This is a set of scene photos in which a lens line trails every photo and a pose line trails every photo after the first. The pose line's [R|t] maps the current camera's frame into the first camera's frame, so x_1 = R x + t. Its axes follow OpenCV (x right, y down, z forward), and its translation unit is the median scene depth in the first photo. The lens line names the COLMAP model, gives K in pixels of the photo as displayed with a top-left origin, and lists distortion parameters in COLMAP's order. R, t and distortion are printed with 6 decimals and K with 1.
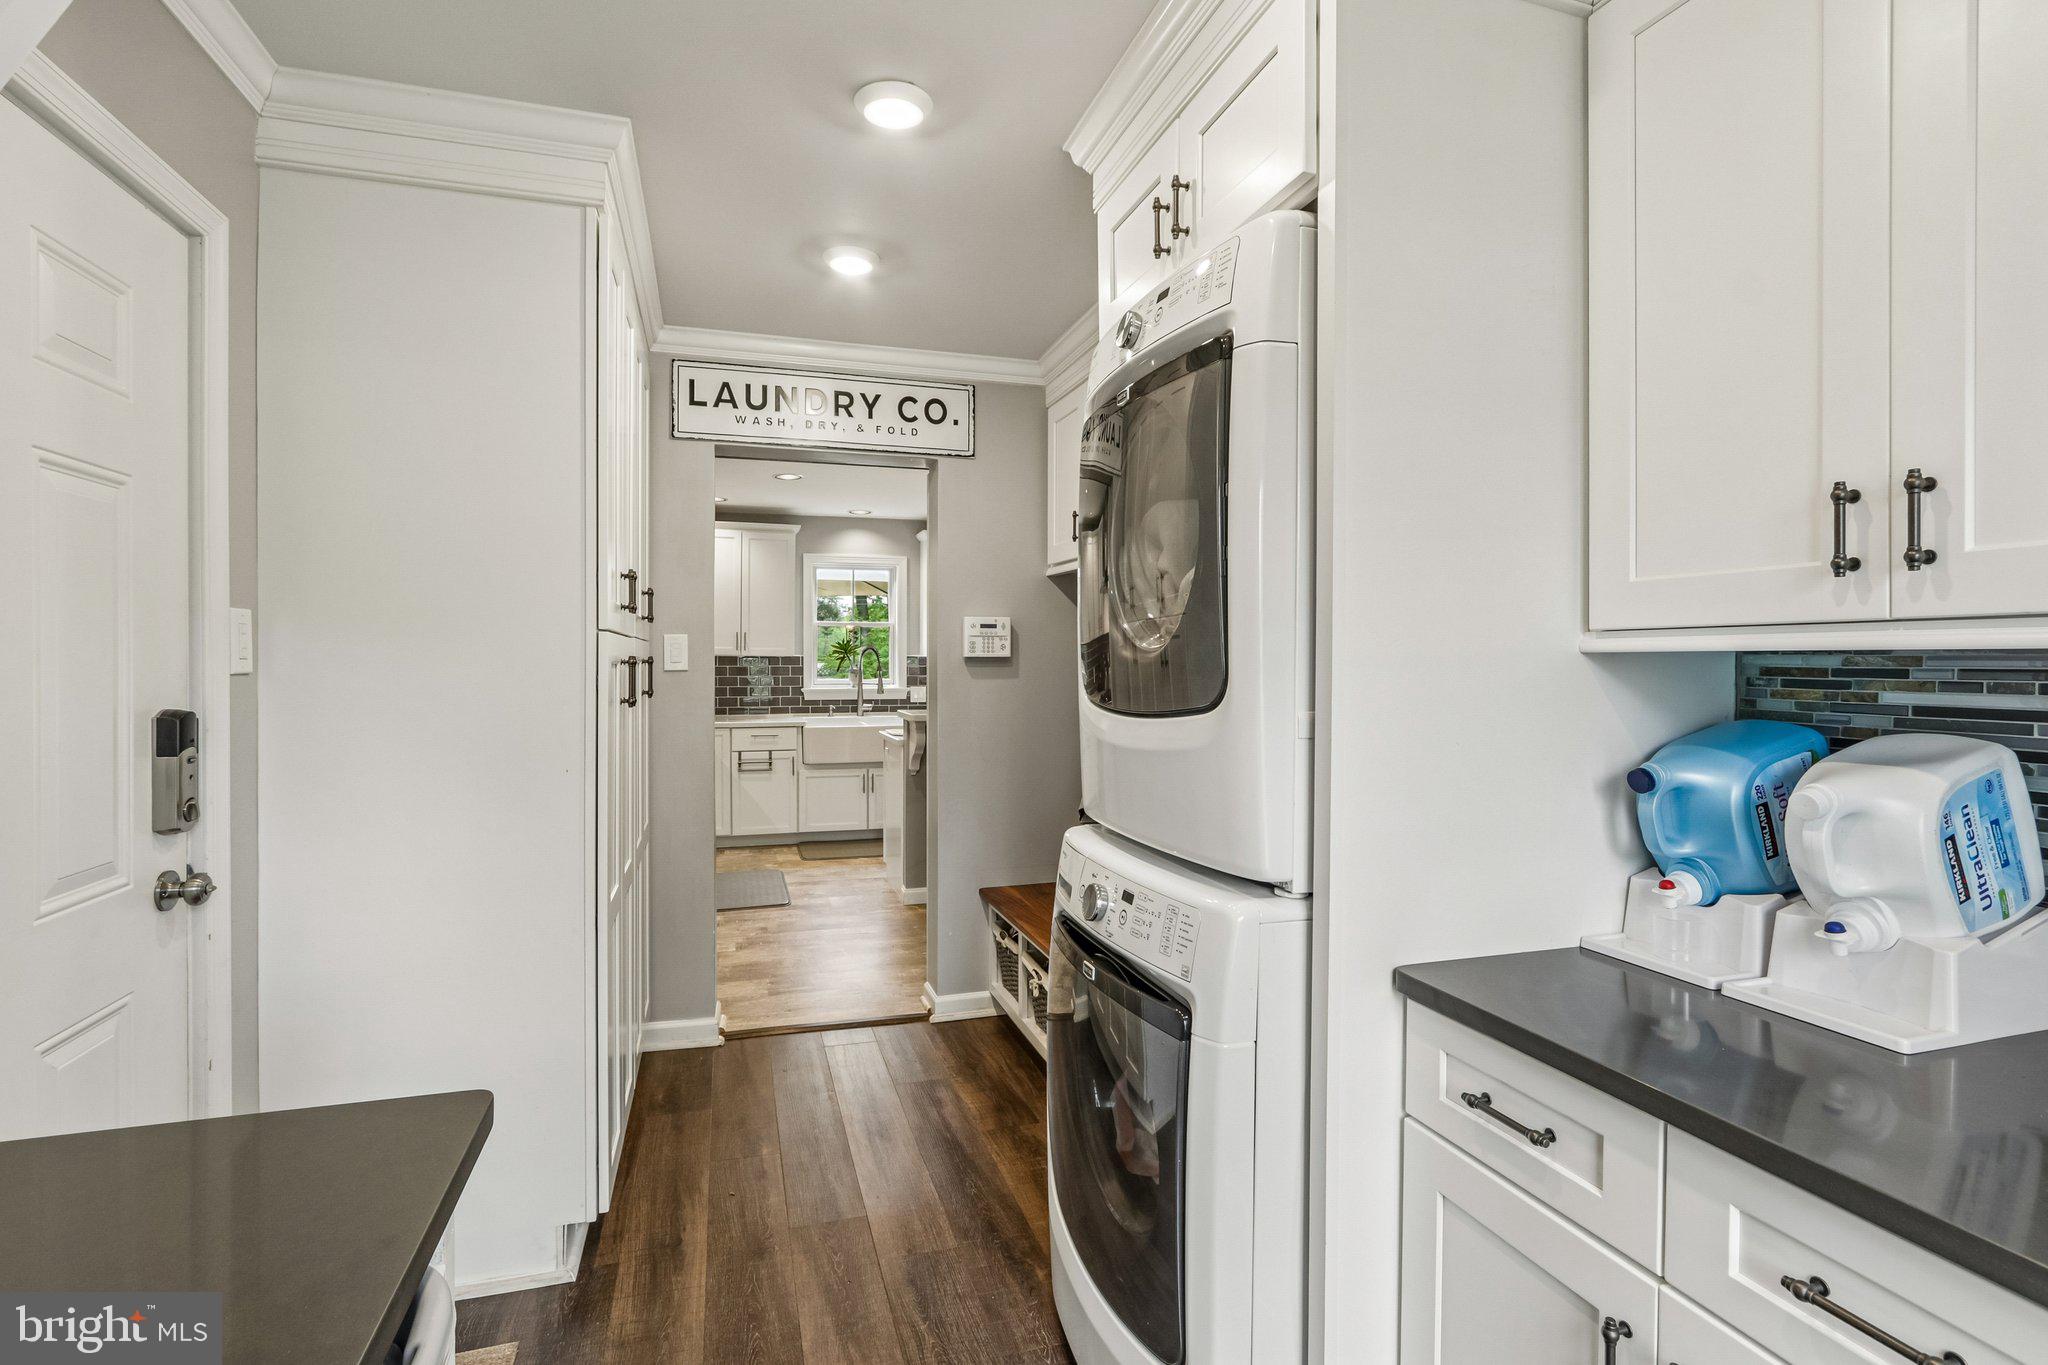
lens RADIAL K [[980.9, 0, 1021.5], [0, 980.9, 669.7], [0, 0, 1]] dist [-0.021415, 0.007732]
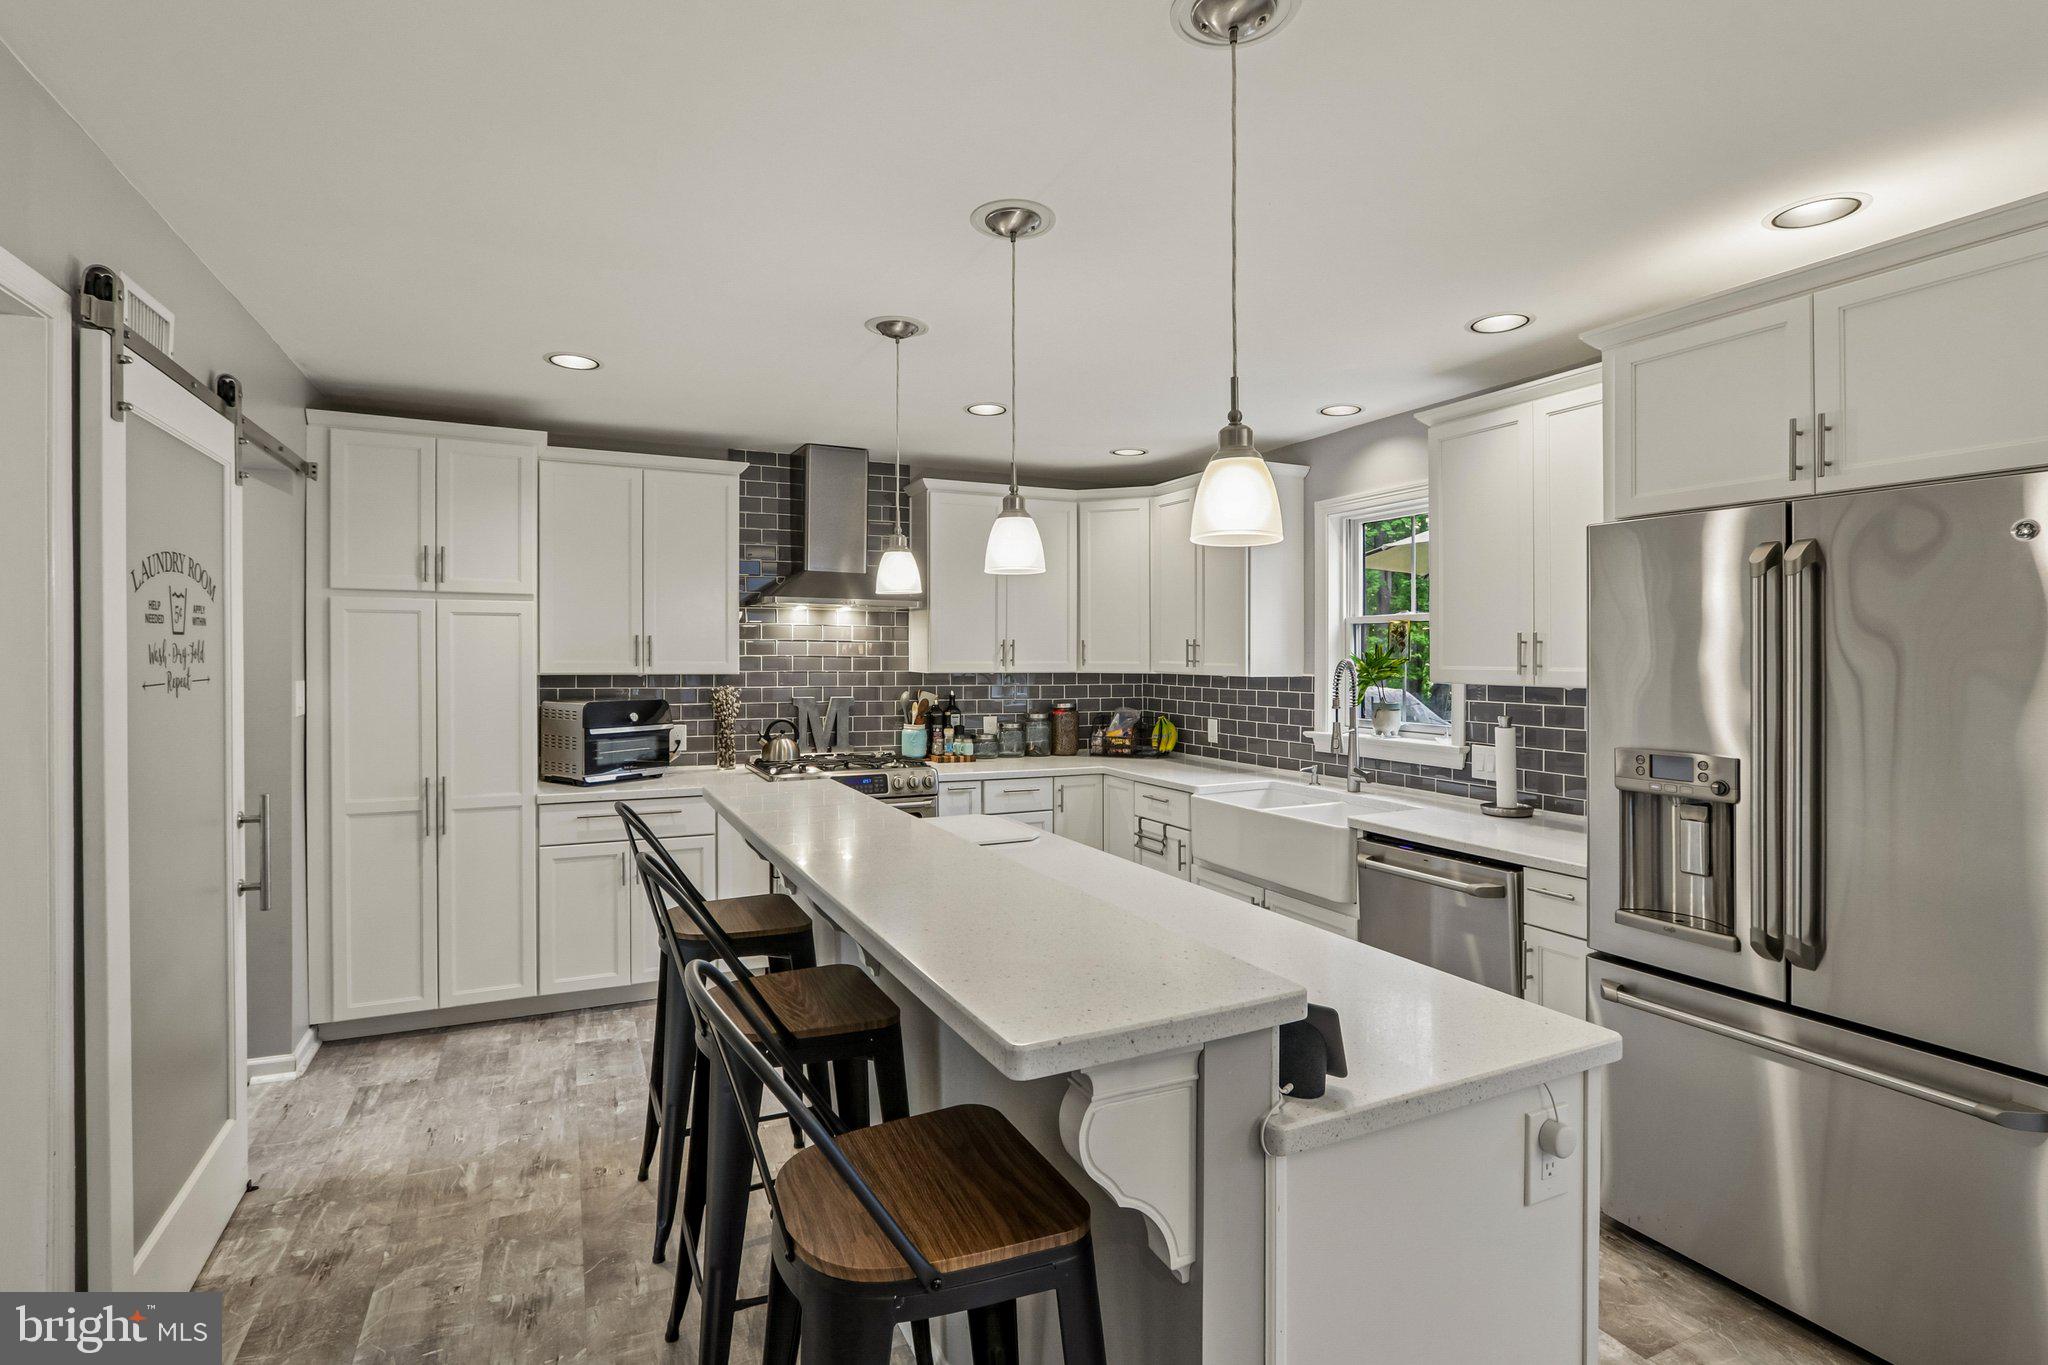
lens RADIAL K [[980.9, 0, 1018.2], [0, 980.9, 651.9], [0, 0, 1]] dist [-0.021415, 0.007732]
pose [[0.135965, -0.003725, -0.990707, 0.332971], [-0.015373, 0.999865, -0.005869, -0.022408], [0.990594, 0.016028, 0.135890, 0.745459]]
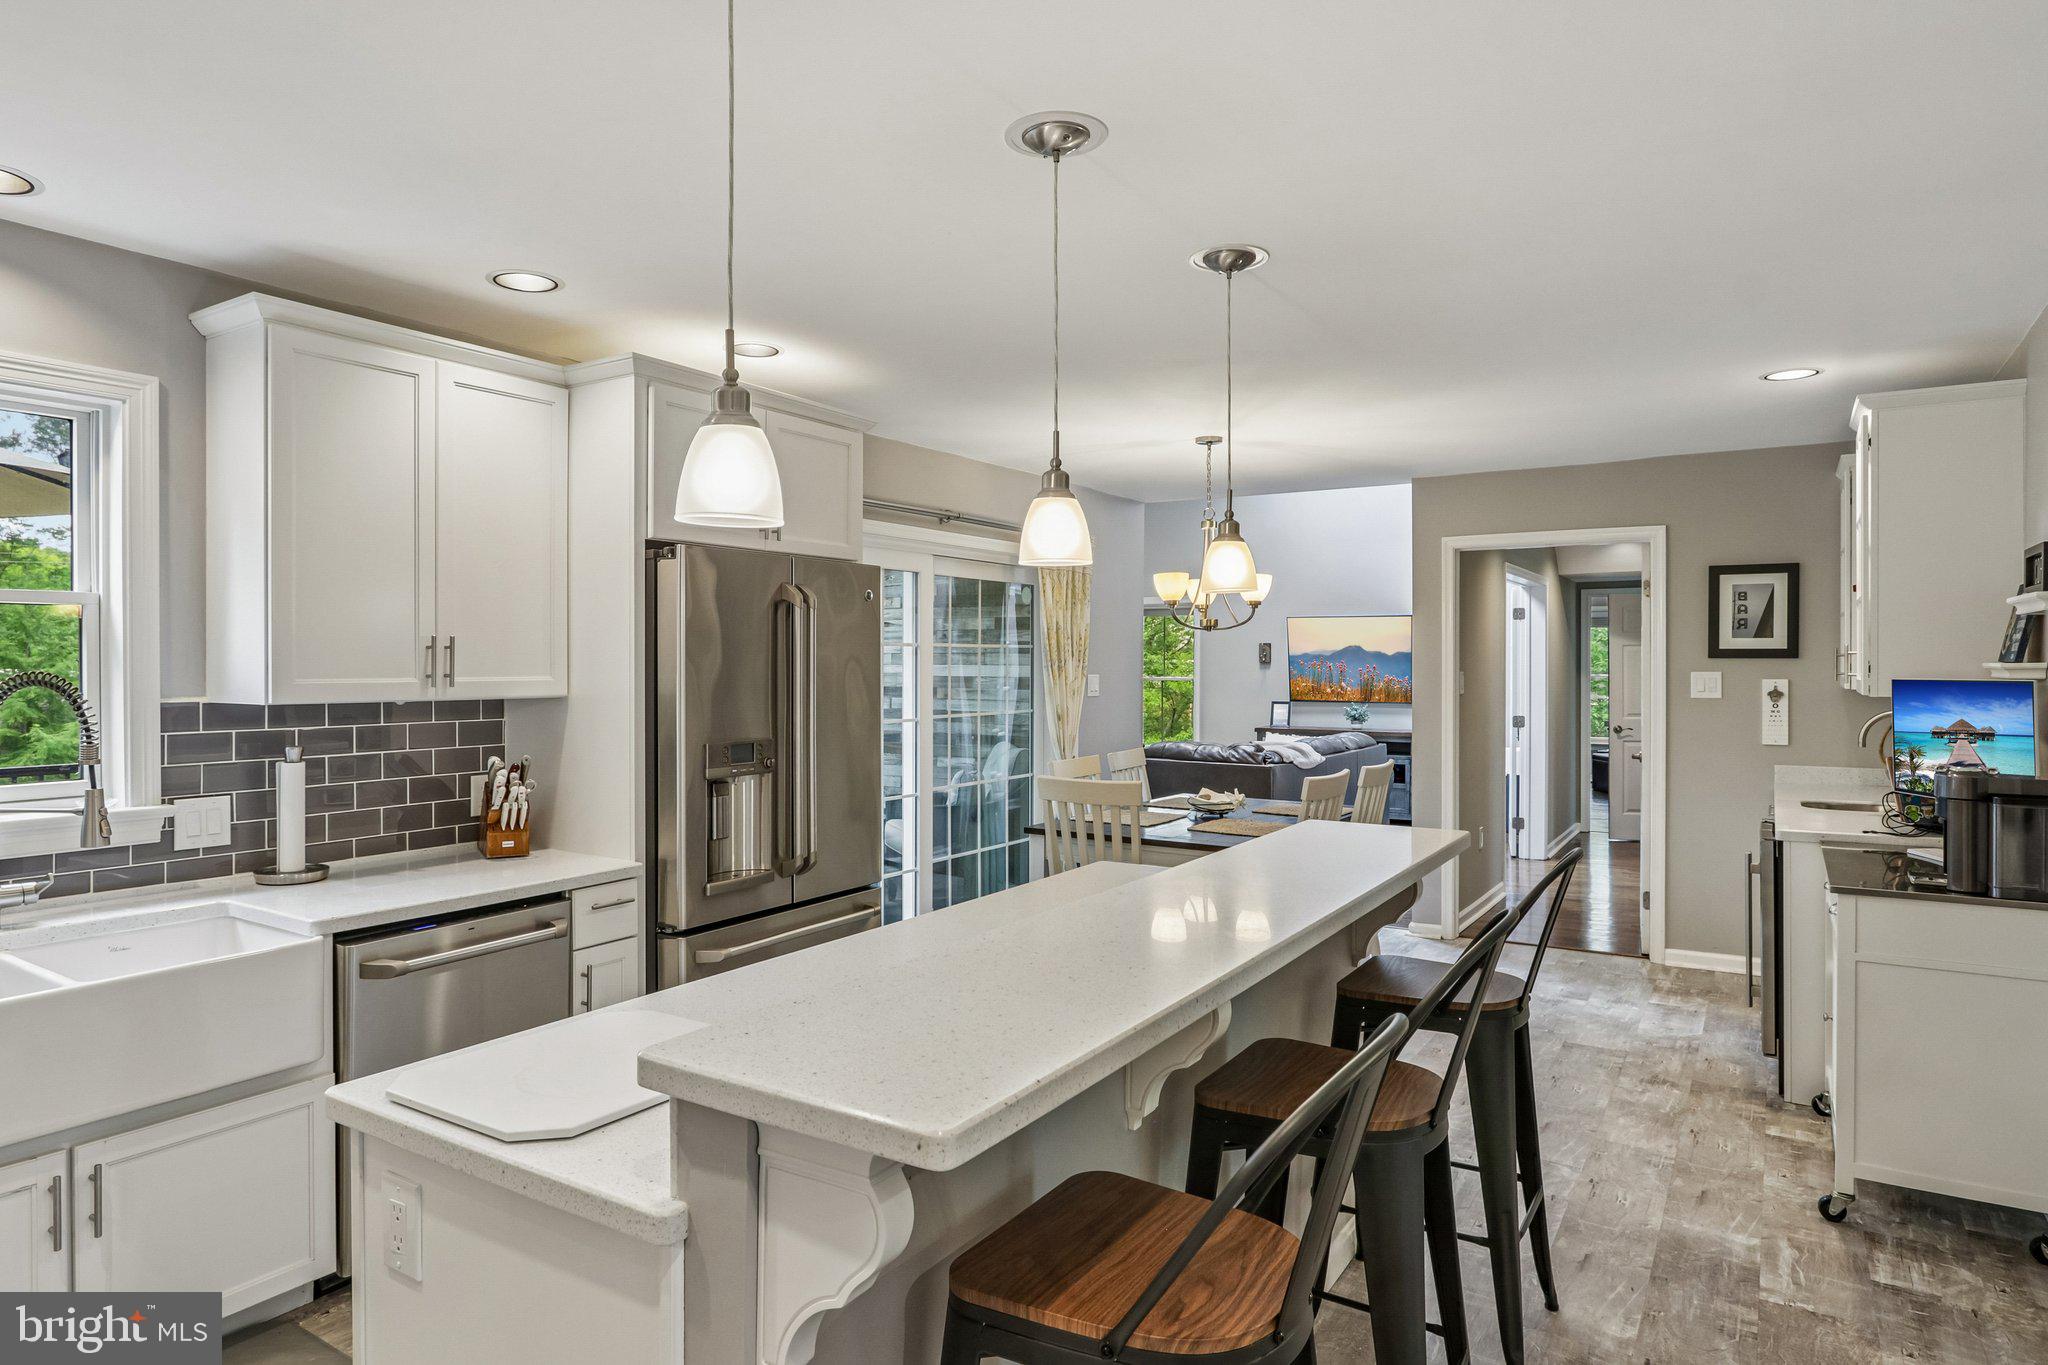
lens RADIAL K [[1207.6, 0, 1033.9], [0, 1207.6, 660.7], [0, 0, 1]] dist [-0.008667, 0.004625]
pose [[0.754141, 0.003982, 0.656701, -0.163755], [0.008003, 0.999852, -0.015253, -0.019708], [-0.656664, 0.016759, 0.753997, 0.556160]]
